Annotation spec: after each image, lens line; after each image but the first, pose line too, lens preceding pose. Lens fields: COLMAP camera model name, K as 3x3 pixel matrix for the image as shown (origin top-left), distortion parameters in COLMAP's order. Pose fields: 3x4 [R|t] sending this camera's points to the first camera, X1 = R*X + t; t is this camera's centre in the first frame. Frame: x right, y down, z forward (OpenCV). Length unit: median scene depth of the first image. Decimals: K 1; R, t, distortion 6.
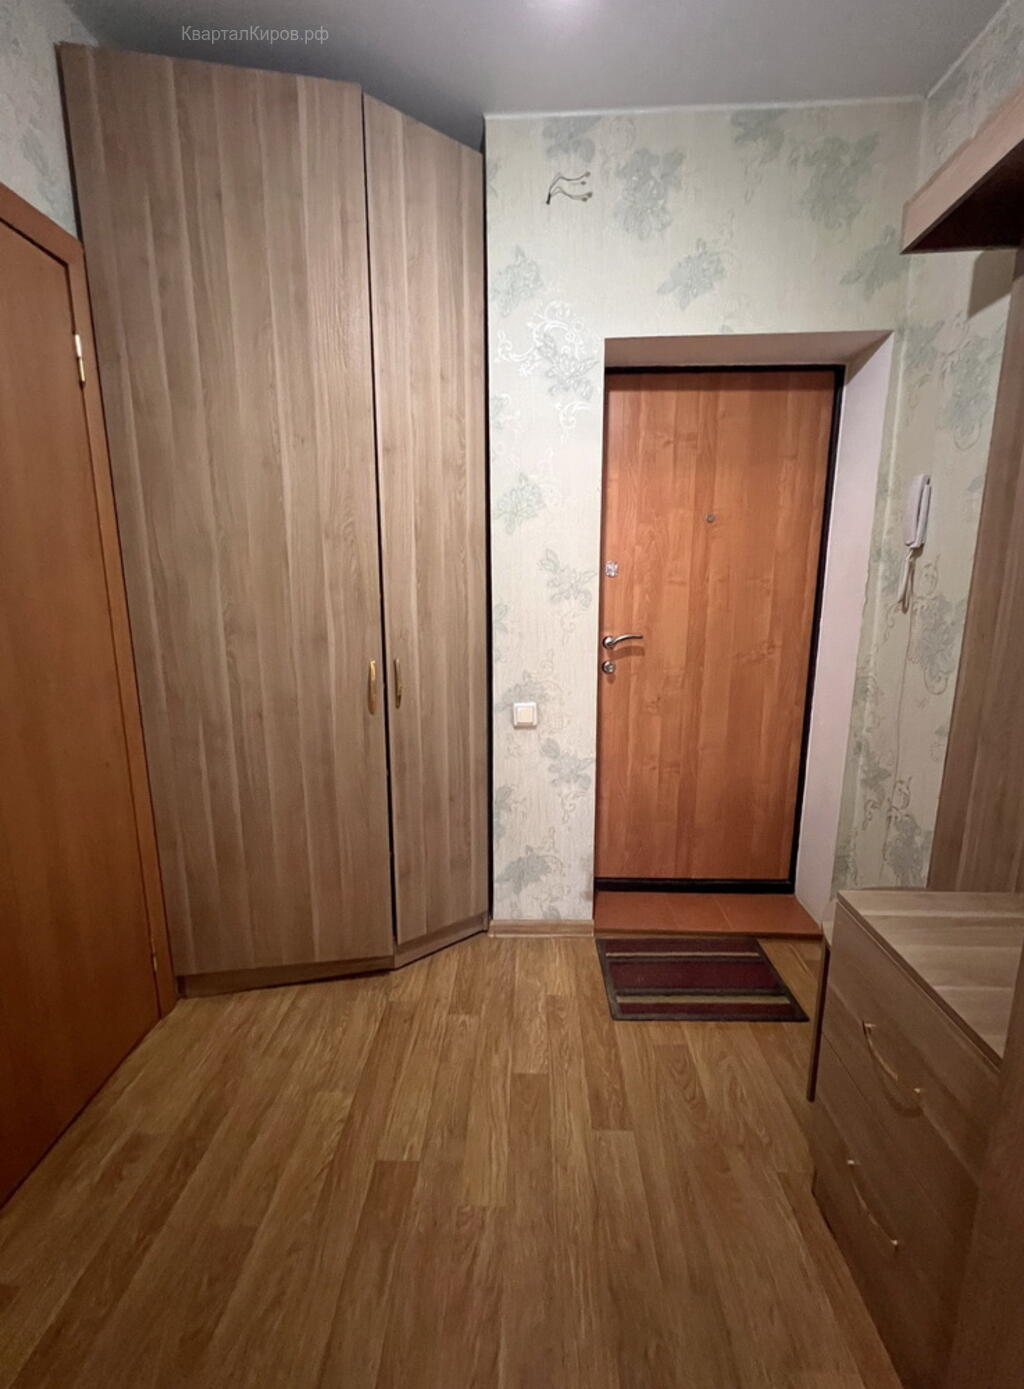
lens RADIAL K [[564.0, 0, 513.5], [0, 564.0, 692.1], [0, 0, 1]] dist [-0.004121, 0.000927]
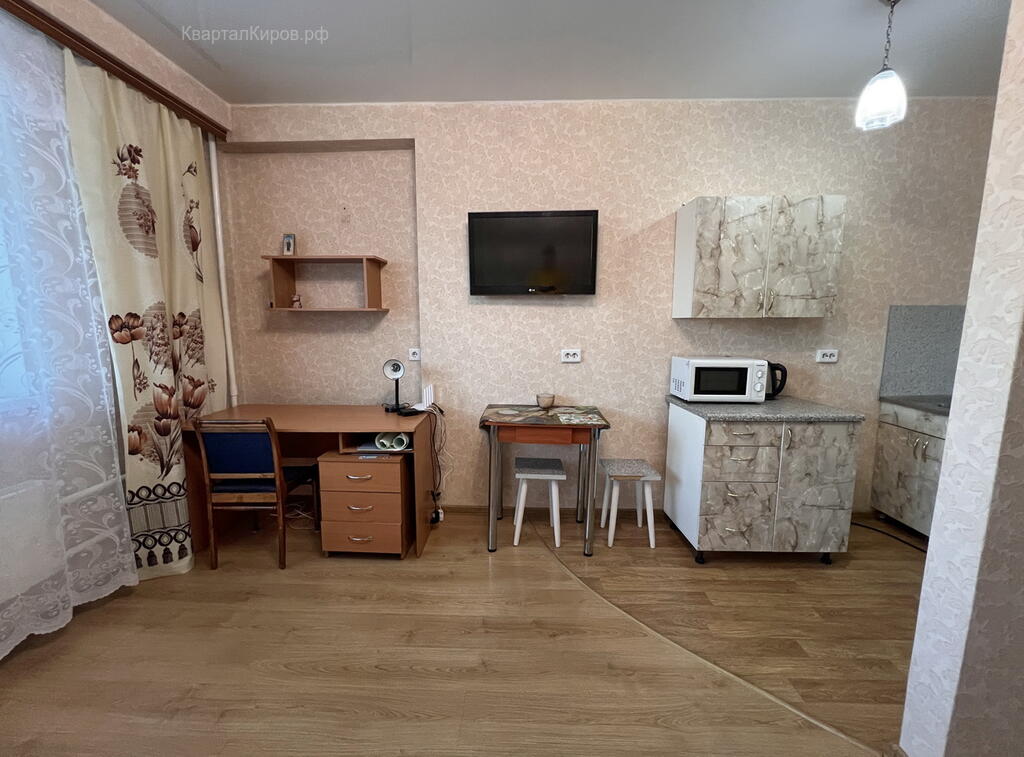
lens RADIAL K [[405.8, 0, 514.0], [0, 405.8, 380.2], [0, 0, 1]] dist [-0.007468, -0.001307]
pose [[0.009217, 0.134117, -0.990923, 0.872212], [-0.184915, 0.974102, 0.130121, -0.021618], [0.982711, 0.182037, 0.033778, 0.054650]]
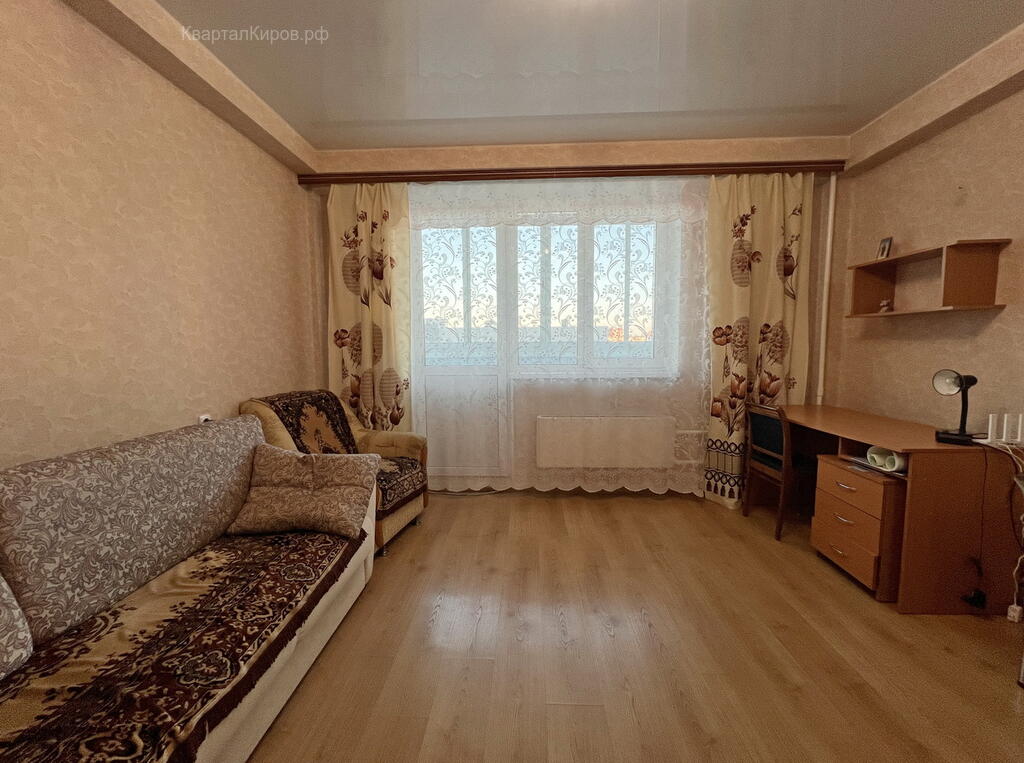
lens RADIAL K [[405.8, 0, 515.8], [0, 405.8, 383.6], [0, 0, 1]] dist [-0.007468, -0.001307]
pose [[-0.999992, 0.002990, 0.002513, 0.636288], [0.003560, 0.962350, 0.271792, -0.095319], [-0.001606, 0.271798, -0.962353, 0.744559]]
